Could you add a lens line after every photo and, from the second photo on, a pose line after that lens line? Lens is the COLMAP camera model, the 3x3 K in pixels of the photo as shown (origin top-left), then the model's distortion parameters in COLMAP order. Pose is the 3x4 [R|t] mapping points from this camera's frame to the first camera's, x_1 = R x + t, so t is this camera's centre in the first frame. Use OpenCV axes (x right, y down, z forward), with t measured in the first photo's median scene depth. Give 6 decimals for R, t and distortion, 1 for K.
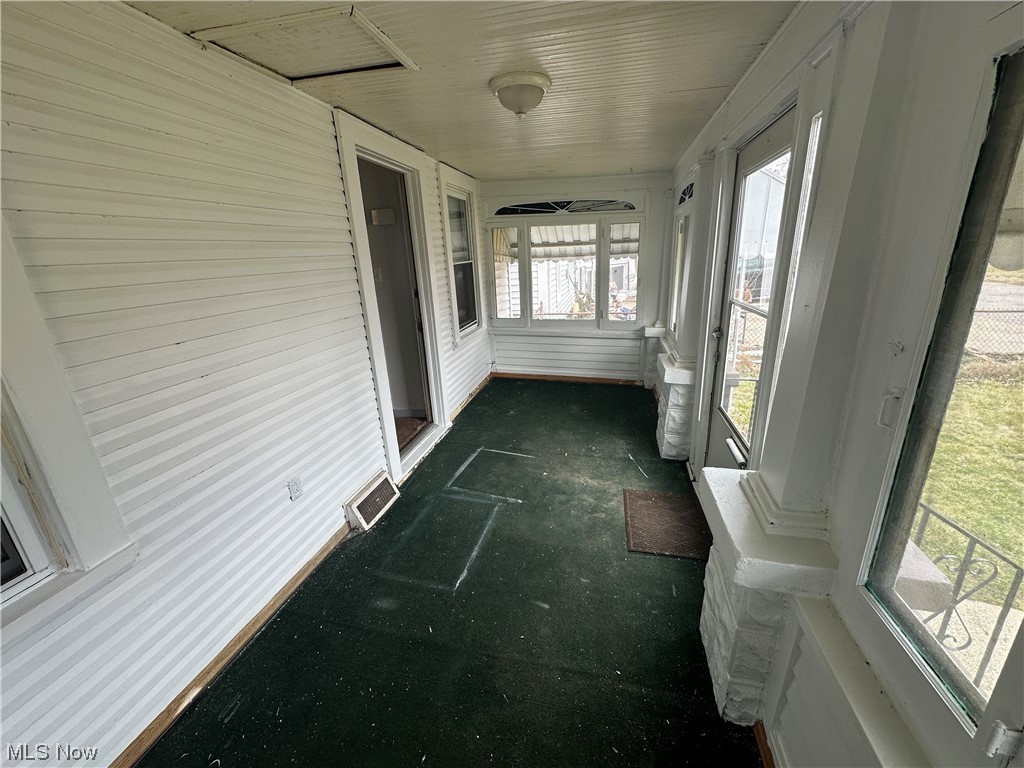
lens RADIAL K [[407.8, 0, 511.2], [0, 407.8, 383.3], [0, 0, 1]] dist [-0.004232, 0.000738]
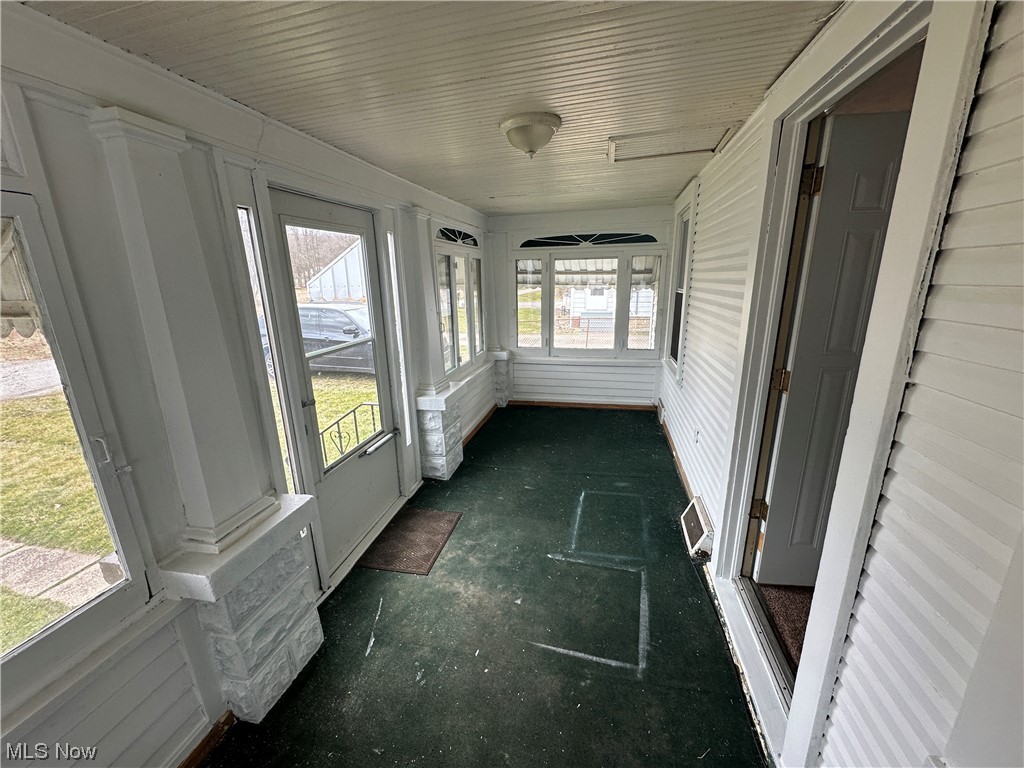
lens RADIAL K [[407.8, 0, 511.2], [0, 407.8, 383.3], [0, 0, 1]] dist [-0.004232, 0.000738]
pose [[-0.997808, 0.065414, 0.009965, 0.072484], [0.060560, 0.842124, 0.535874, -0.528265], [0.026662, 0.535303, -0.844239, 1.559886]]
